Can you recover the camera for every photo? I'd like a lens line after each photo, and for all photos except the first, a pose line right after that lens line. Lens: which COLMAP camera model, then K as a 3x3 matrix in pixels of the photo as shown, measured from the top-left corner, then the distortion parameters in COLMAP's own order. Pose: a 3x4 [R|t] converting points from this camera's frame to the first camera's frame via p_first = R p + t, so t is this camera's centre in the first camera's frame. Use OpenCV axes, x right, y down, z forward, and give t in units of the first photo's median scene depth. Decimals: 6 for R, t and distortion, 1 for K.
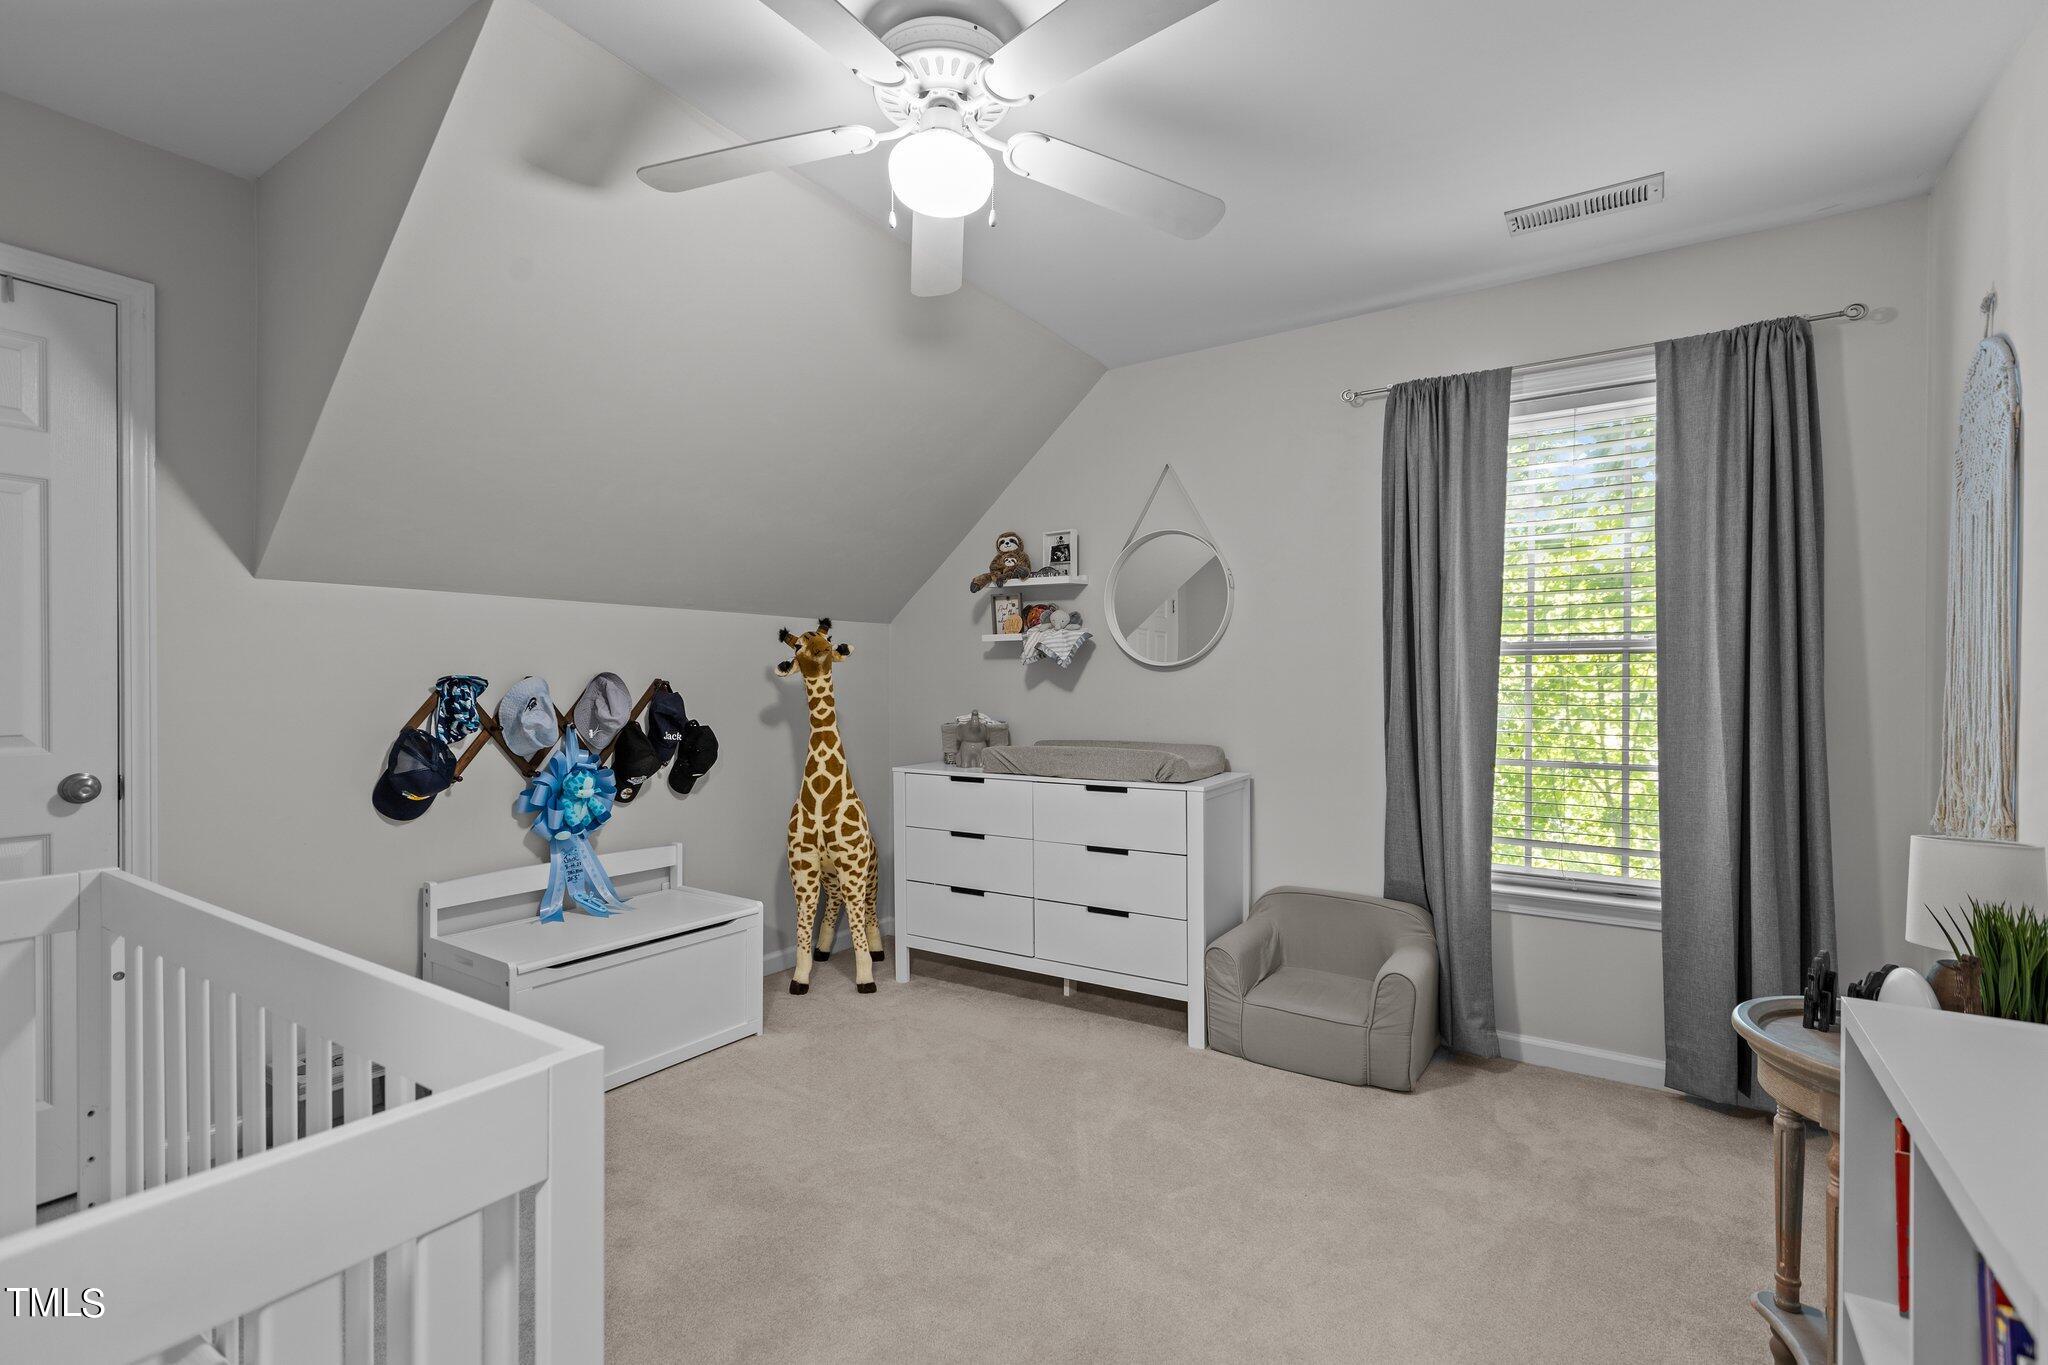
lens RADIAL K [[923.9, 0, 1023.3], [0, 923.9, 686.0], [0, 0, 1]] dist [0.003916, 0.000594]
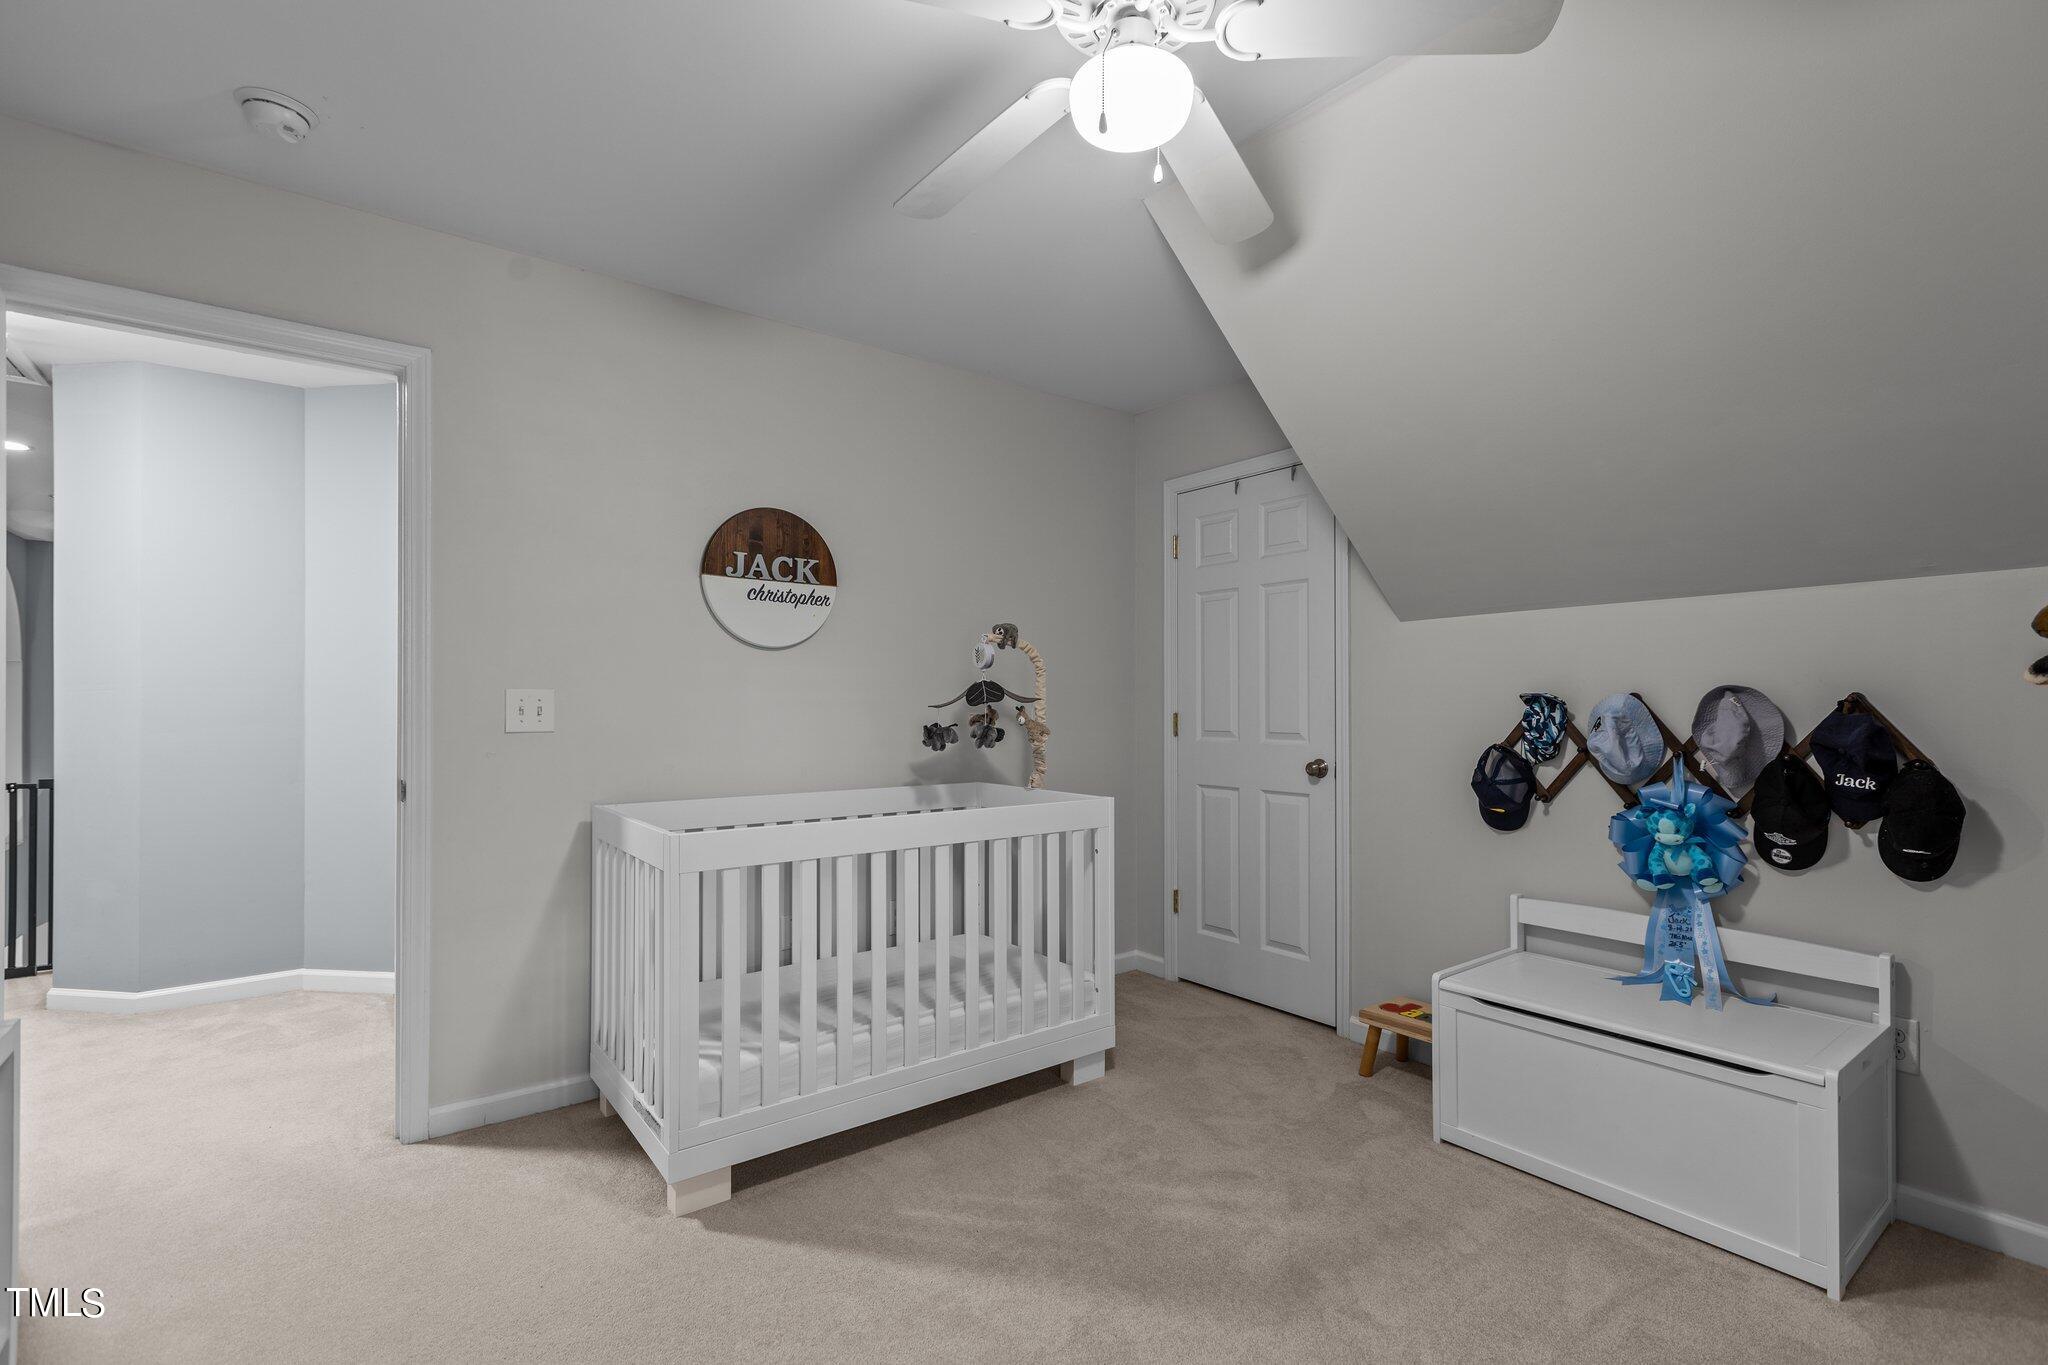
lens RADIAL K [[923.9, 0, 1021.7], [0, 923.9, 691.0], [0, 0, 1]] dist [0.003916, 0.000594]
pose [[-0.320113, -0.010261, -0.947324, 0.465761], [0.003198, 0.999924, -0.011911, -0.003617], [0.947374, -0.006843, -0.320056, 0.734699]]
